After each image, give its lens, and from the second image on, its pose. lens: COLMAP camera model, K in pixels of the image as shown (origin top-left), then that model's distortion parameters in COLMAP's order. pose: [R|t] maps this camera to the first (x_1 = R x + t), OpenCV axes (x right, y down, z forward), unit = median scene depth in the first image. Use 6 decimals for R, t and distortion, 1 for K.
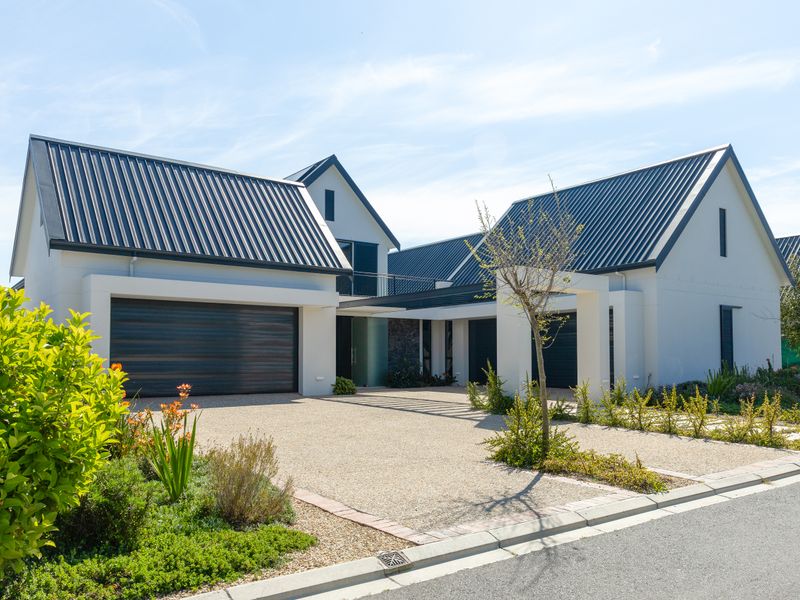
lens RADIAL K [[631.6, 0, 467.5], [0, 631.6, 319.0], [0, 0, 1]] dist [0.005640, 0.005772]
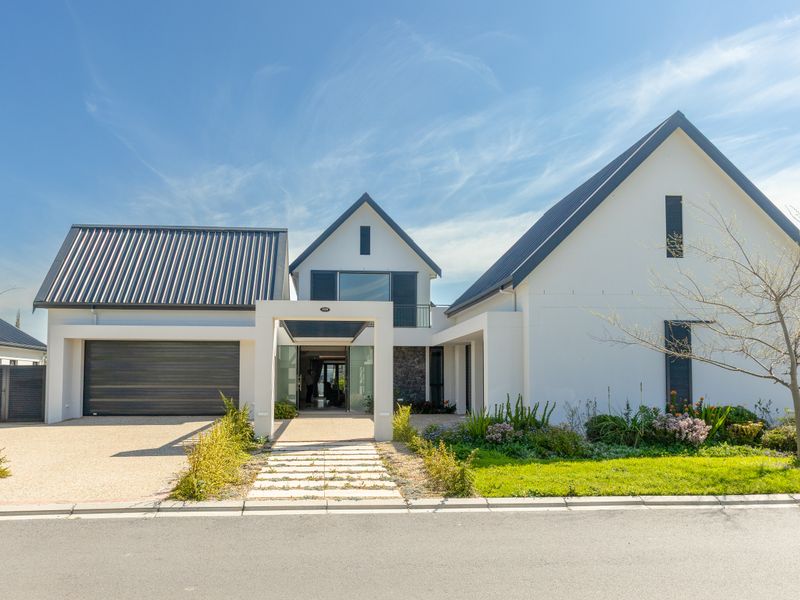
lens RADIAL K [[641.4, 0, 400.0], [0, 641.4, 300.0], [0, 0, 1]] dist [0.028317, 0.003229]
pose [[0.834070, -0.064152, -0.547916, 0.440658], [0.032459, 0.997202, -0.067344, -0.004011], [0.550703, 0.038385, 0.833818, 0.136617]]
